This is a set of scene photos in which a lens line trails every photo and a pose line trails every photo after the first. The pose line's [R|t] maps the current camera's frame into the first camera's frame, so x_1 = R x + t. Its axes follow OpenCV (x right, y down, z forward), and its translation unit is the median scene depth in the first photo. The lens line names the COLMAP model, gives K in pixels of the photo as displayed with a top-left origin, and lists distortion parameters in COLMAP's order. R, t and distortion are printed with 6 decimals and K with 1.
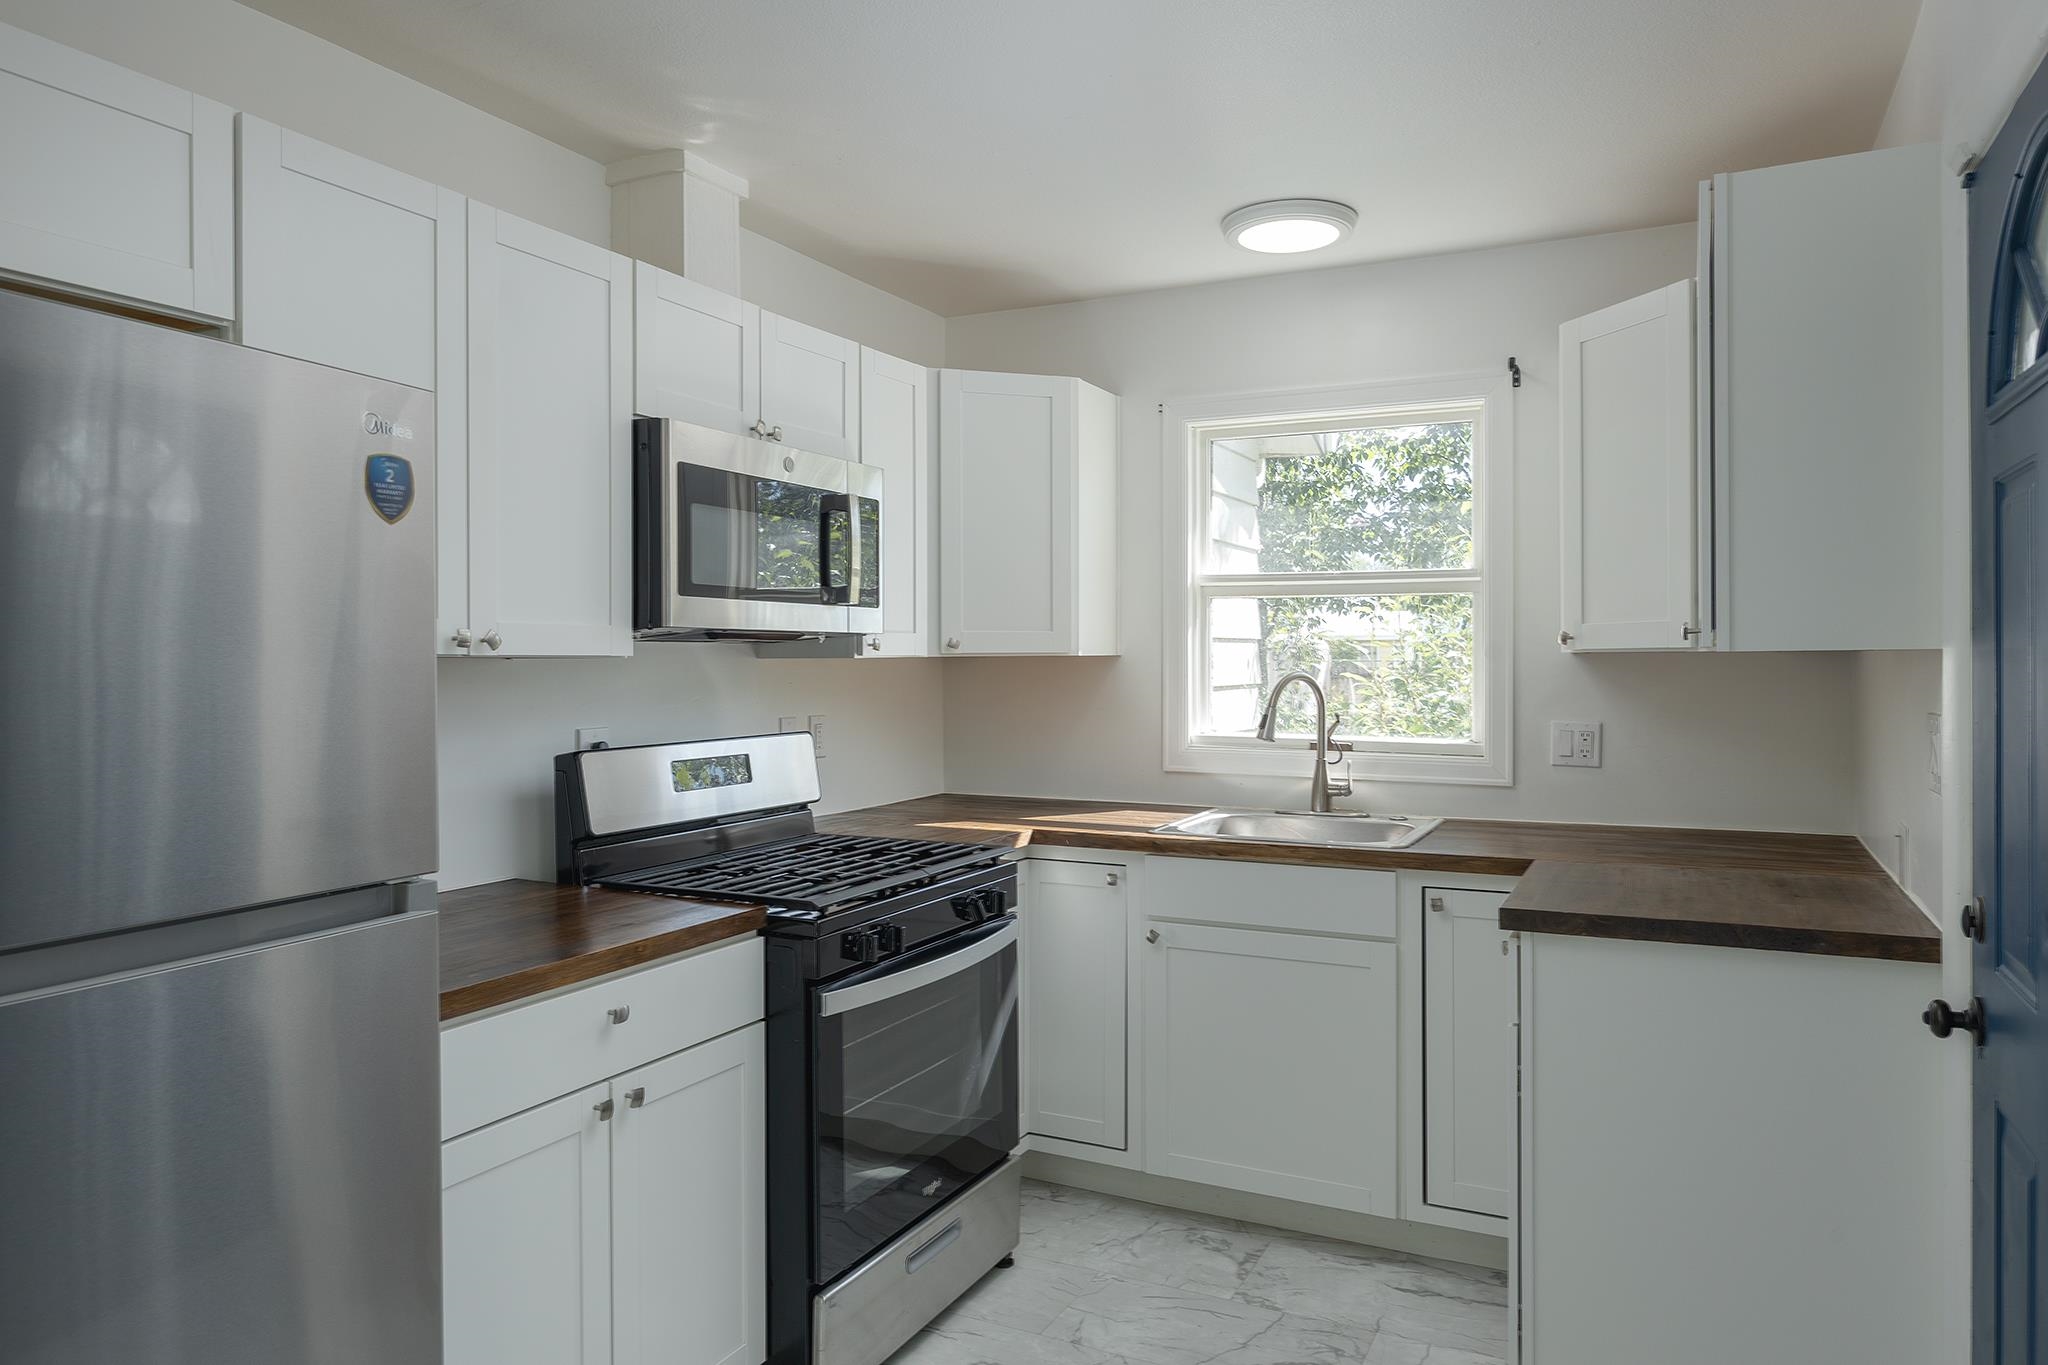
lens RADIAL K [[1351.1, 0, 1024.0], [0, 1351.1, 682.5], [0, 0, 1]] dist [0.003383, 0.000039]
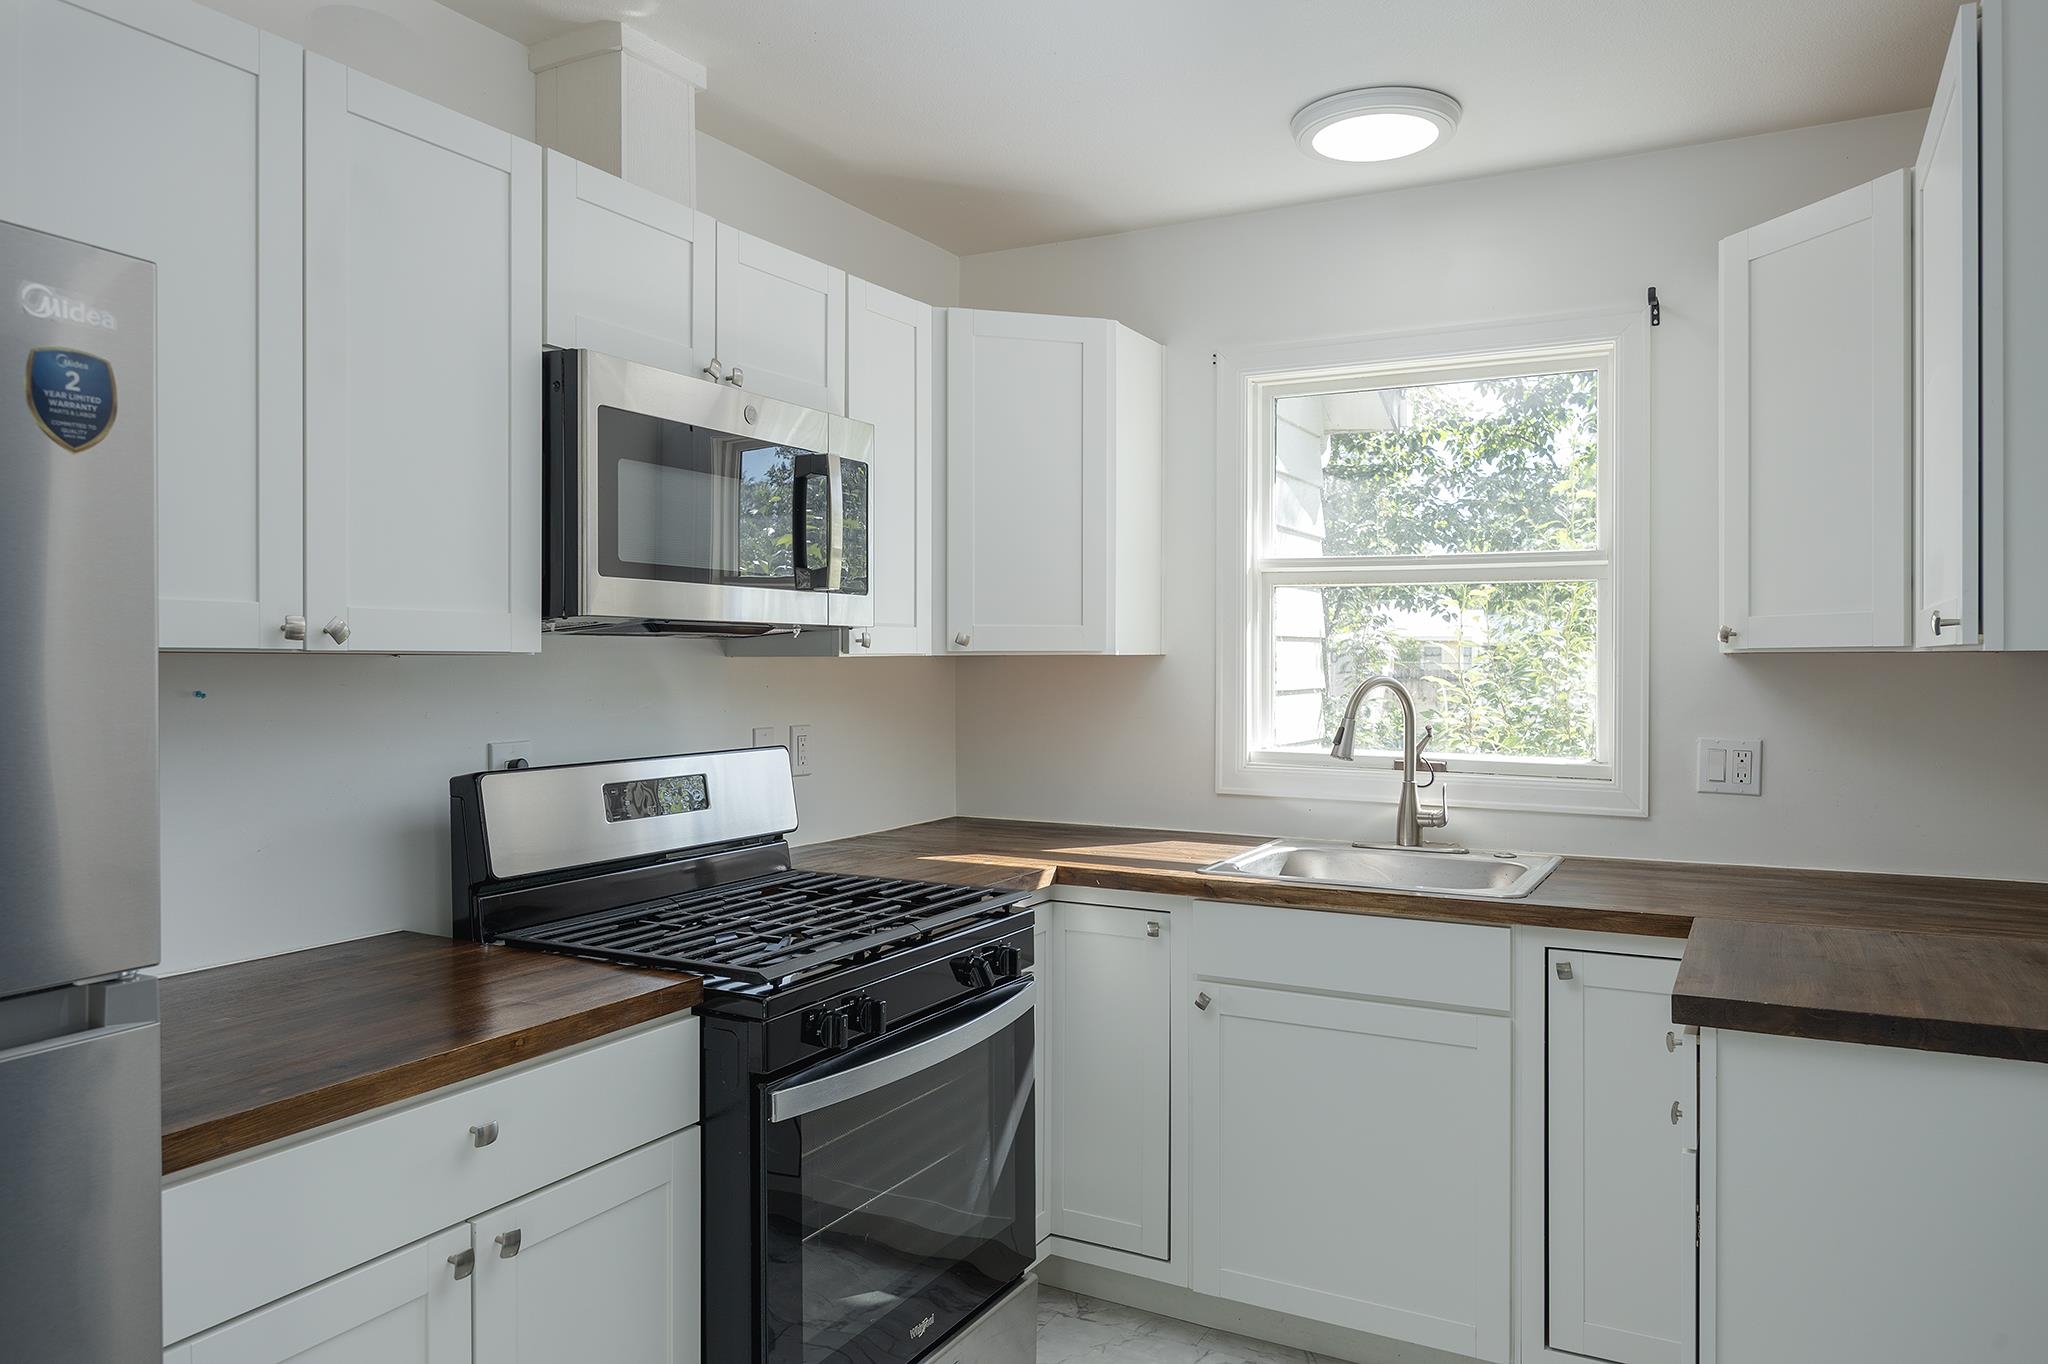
lens RADIAL K [[1388.8, 0, 1024.0], [0, 1388.8, 682.0], [0, 0, 1]] dist [-0.007498, -0.000155]
pose [[0.999495, 0.004005, -0.031529, 0.013960], [-0.004050, 0.999991, -0.001364, -0.002164], [0.031523, 0.001491, 0.999502, 0.171864]]
